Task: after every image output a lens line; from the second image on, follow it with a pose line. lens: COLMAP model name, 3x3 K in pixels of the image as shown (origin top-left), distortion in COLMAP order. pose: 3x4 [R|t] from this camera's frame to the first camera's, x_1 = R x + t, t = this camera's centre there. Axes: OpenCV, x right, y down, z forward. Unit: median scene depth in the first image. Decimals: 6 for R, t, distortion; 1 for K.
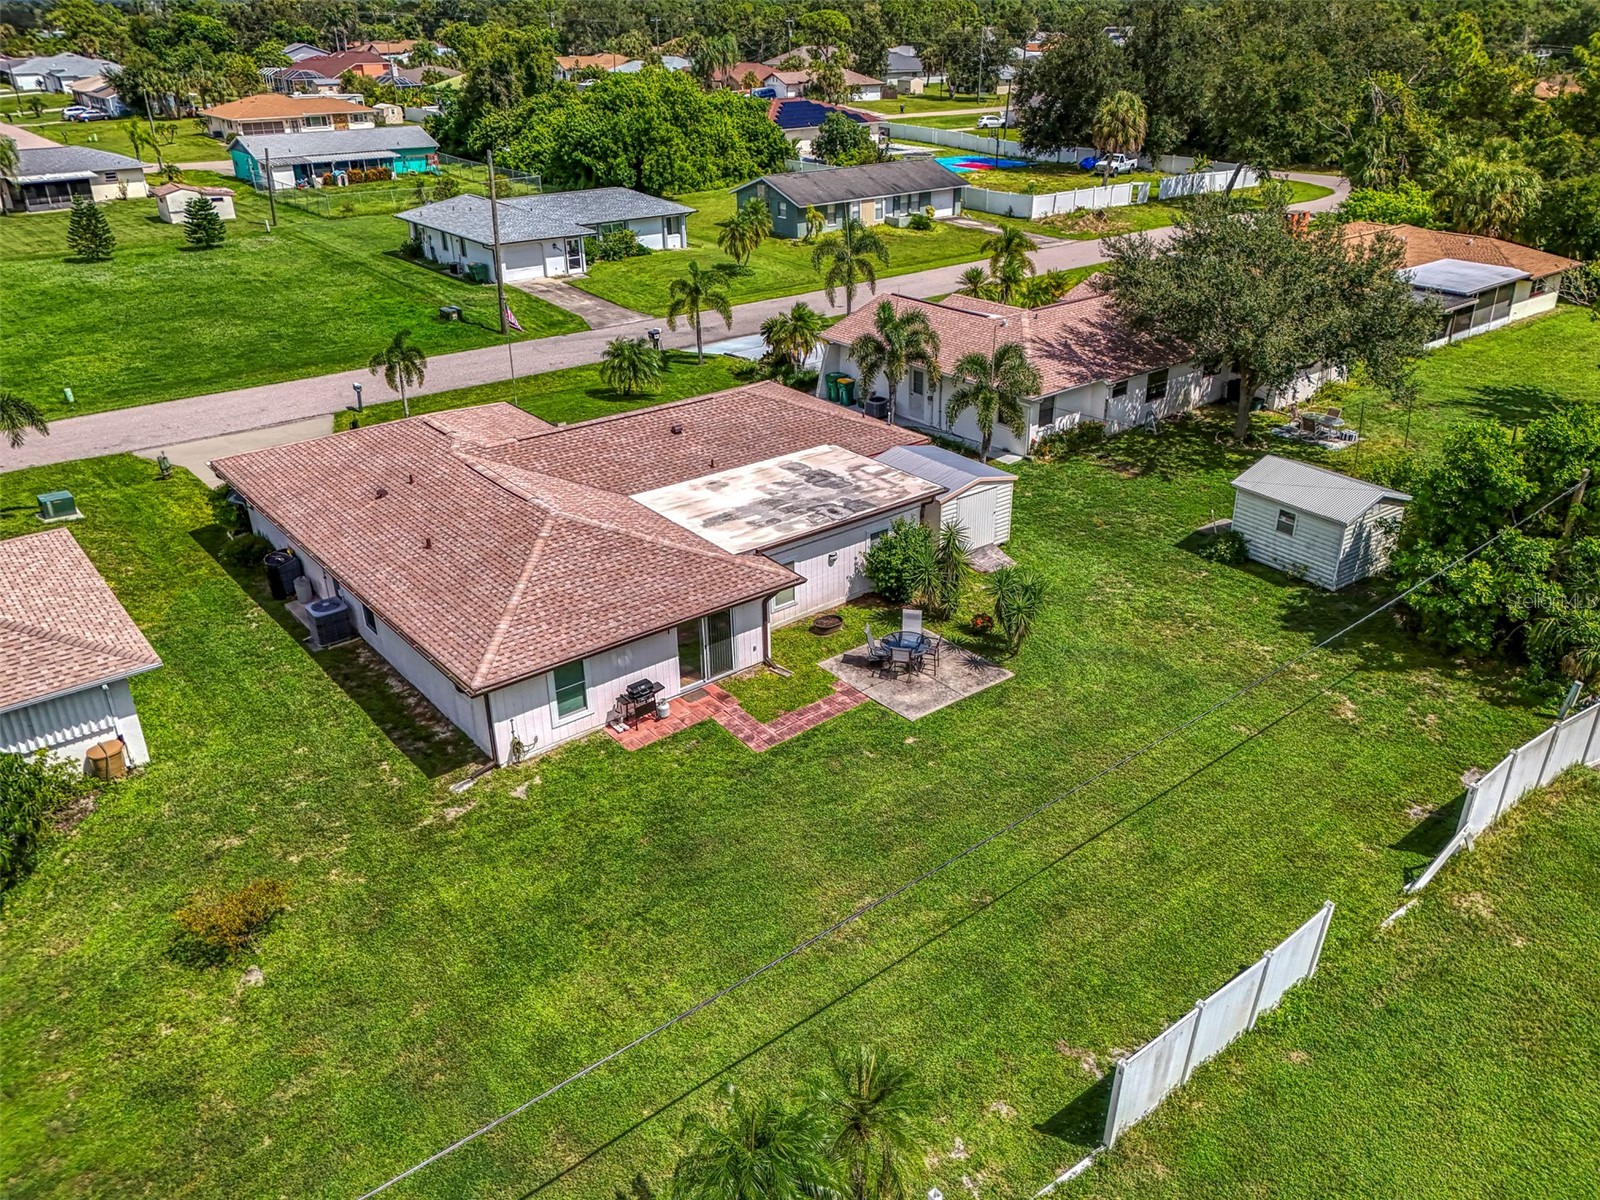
lens RADIAL K [[1203.8, 0, 828.9], [0, 1203.8, 630.6], [0, 0, 1]] dist [0.051517, -0.051595]
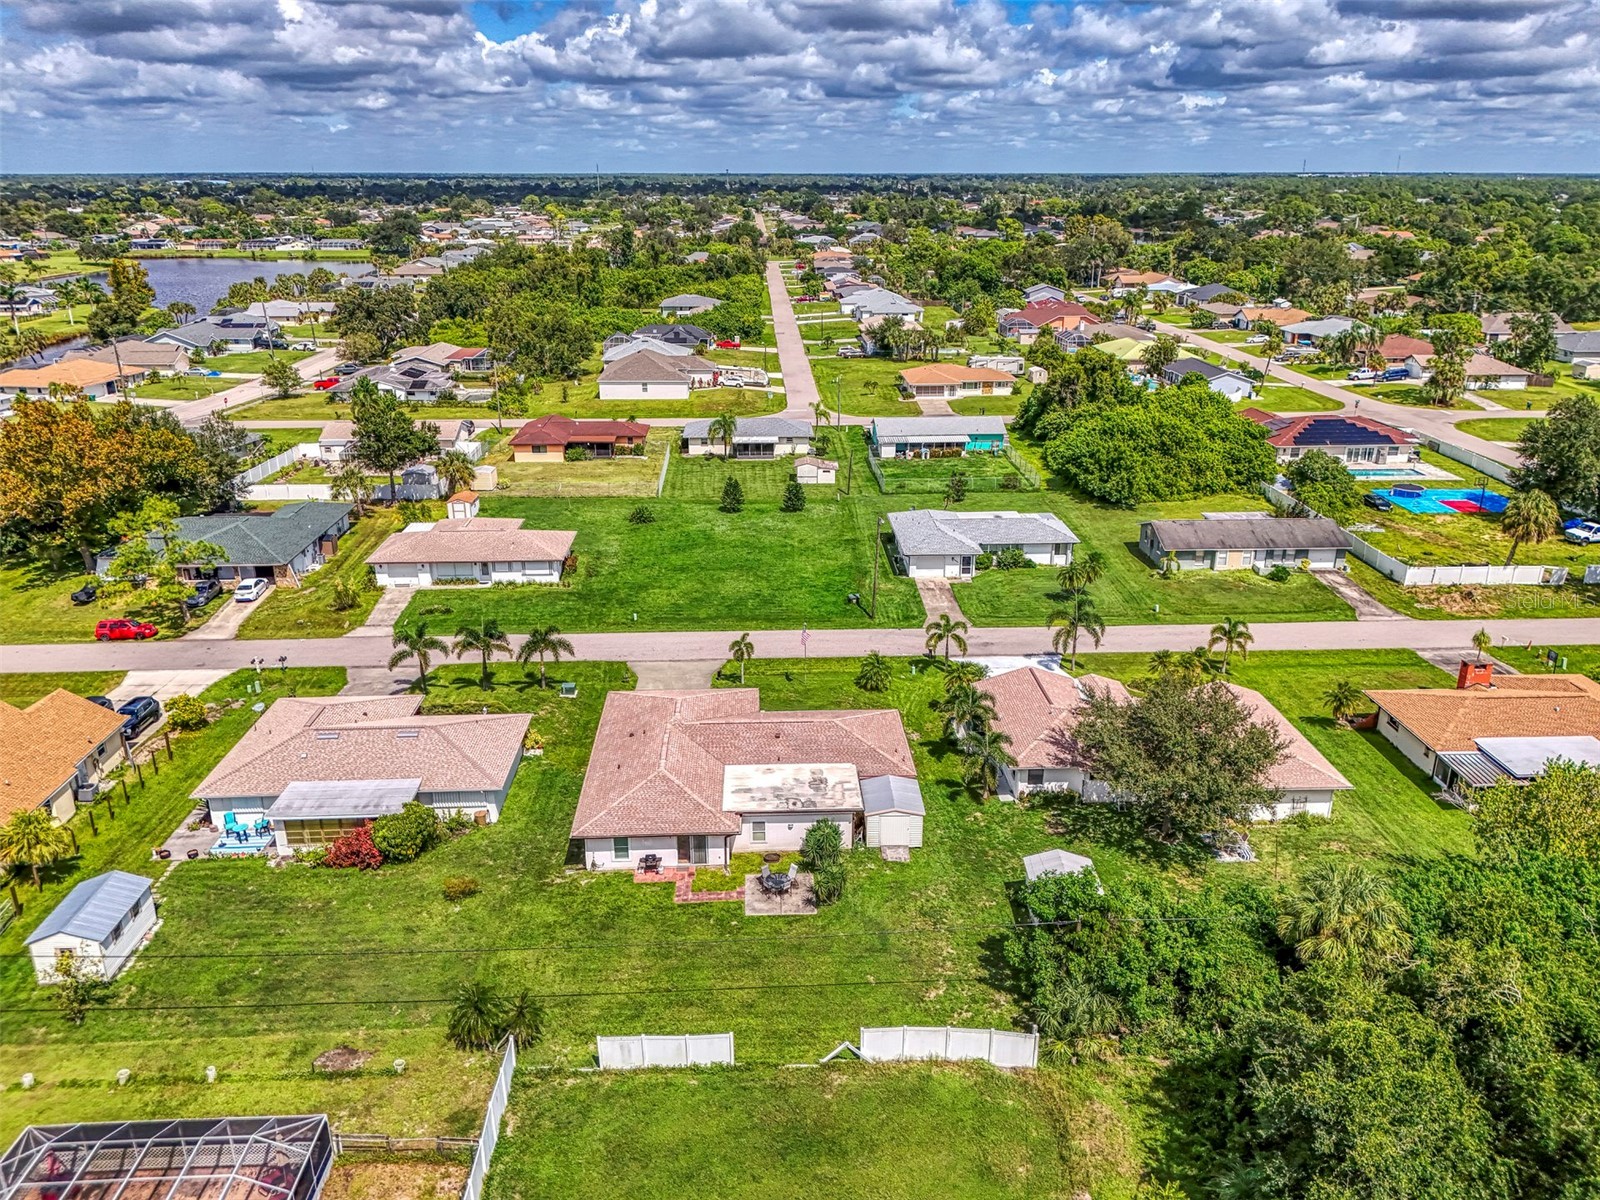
lens RADIAL K [[1203.8, 0, 786.0], [0, 1203.8, 597.7], [0, 0, 1]] dist [0.051517, -0.051595]
pose [[0.789568, 0.202671, -0.579229, 0.751599], [-0.280370, 0.958755, -0.046716, -0.229716], [0.545871, 0.199284, 0.813825, -0.479319]]
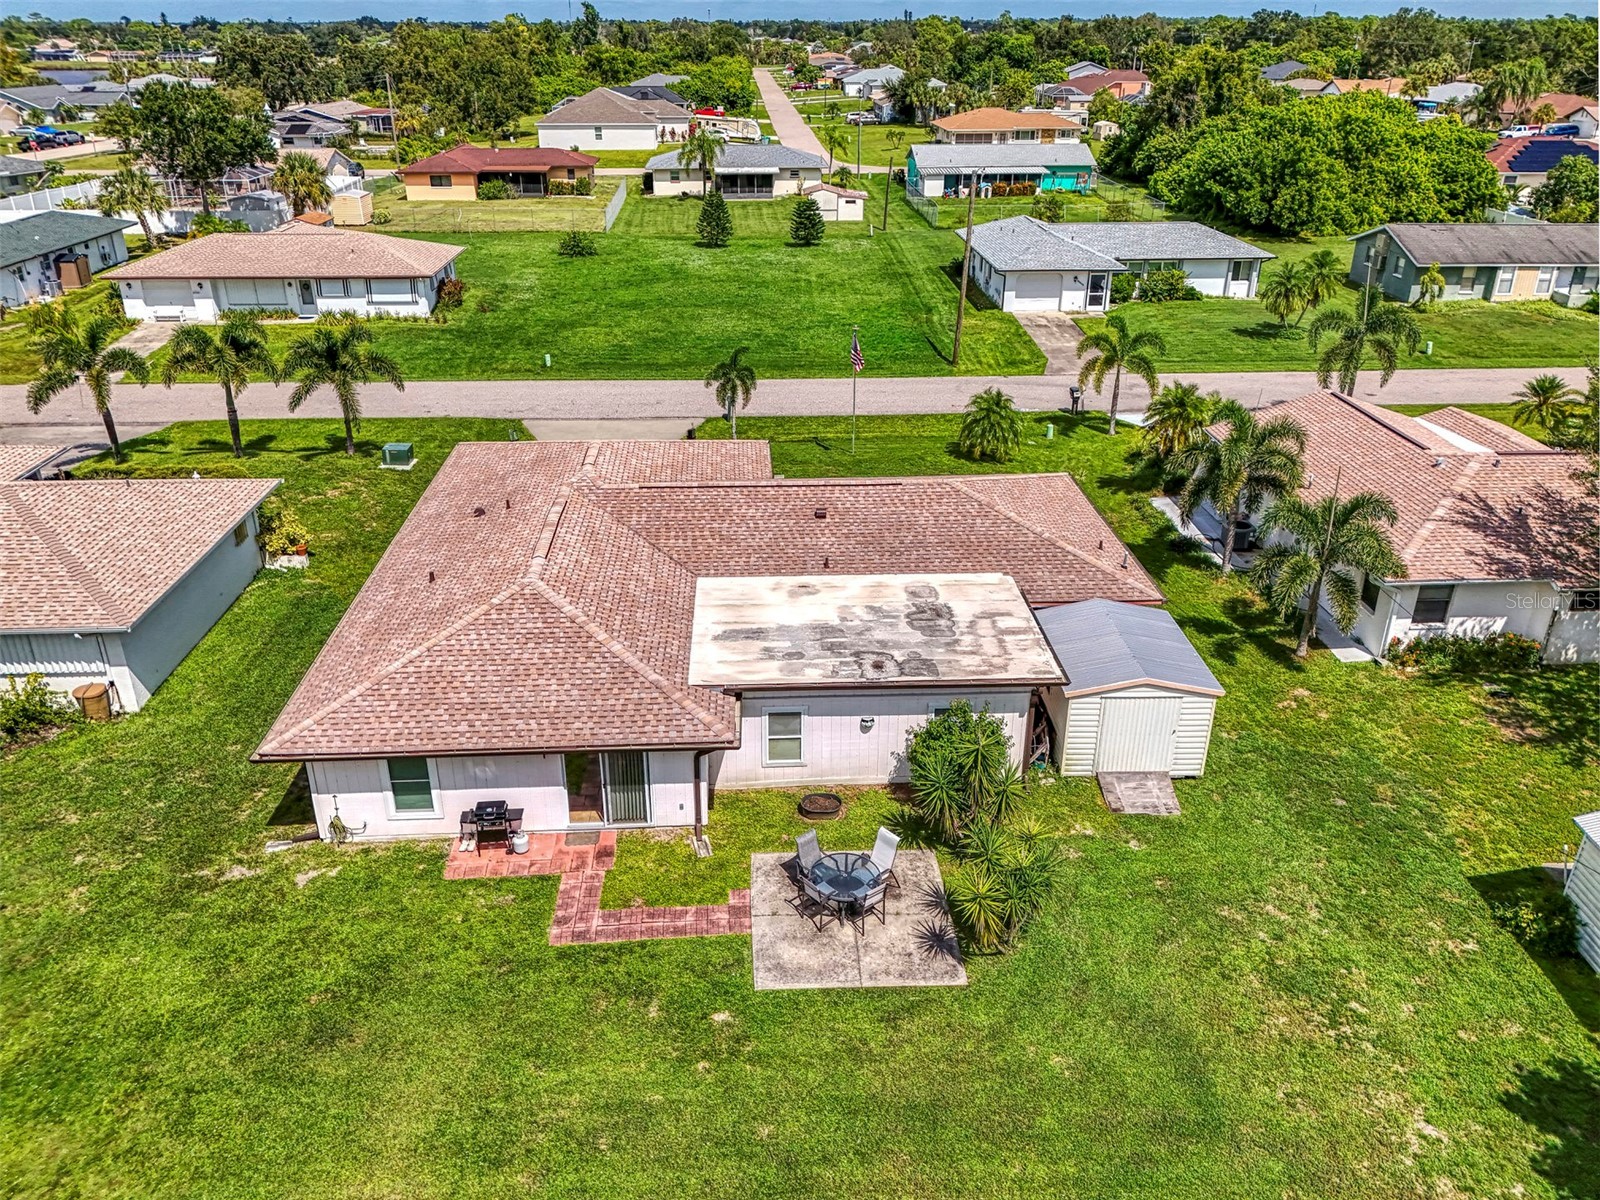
lens RADIAL K [[1203.8, 0, 796.8], [0, 1203.8, 607.4], [0, 0, 1]] dist [0.051517, -0.051595]
pose [[0.801367, 0.264601, -0.536468, 0.250194], [-0.280534, 0.958345, 0.053626, -0.112535], [0.528311, 0.107523, 0.842215, 0.237893]]
